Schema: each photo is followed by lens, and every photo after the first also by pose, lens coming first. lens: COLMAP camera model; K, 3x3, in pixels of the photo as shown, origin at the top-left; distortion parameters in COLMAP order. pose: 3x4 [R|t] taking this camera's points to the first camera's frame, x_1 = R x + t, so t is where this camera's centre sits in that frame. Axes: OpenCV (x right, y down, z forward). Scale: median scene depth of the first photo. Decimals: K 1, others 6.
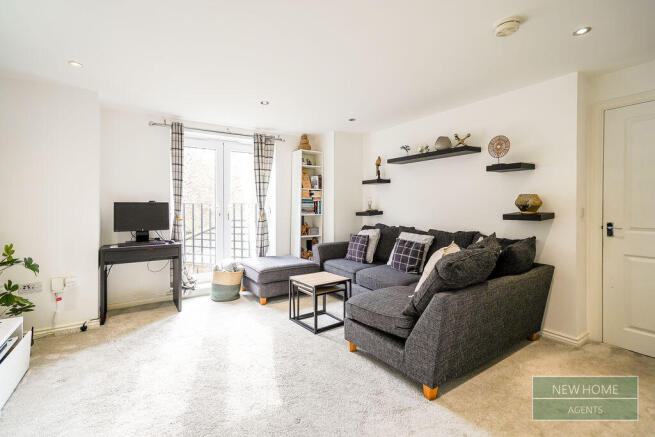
lens RADIAL K [[299.5, 0, 327.0], [0, 299.5, 207.9], [0, 0, 1]] dist [0.001048, 0.000666]
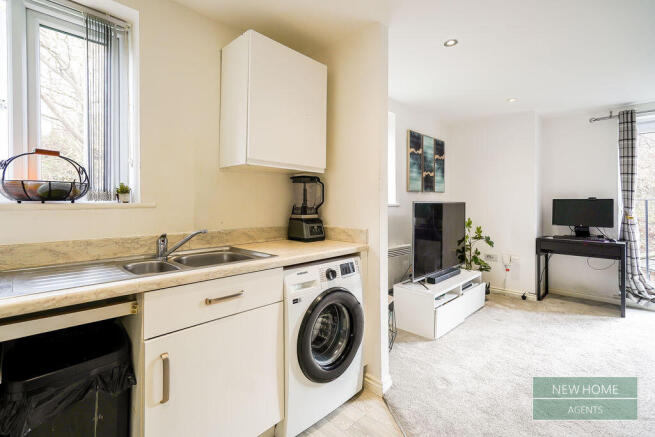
lens RADIAL K [[299.5, 0, 327.0], [0, 299.5, 207.9], [0, 0, 1]] dist [0.001048, 0.000666]
pose [[0.209704, 0.018462, -0.977591, 0.225686], [-0.005819, 0.999828, 0.017633, -0.000818], [0.977748, 0.001991, 0.209775, -0.084832]]
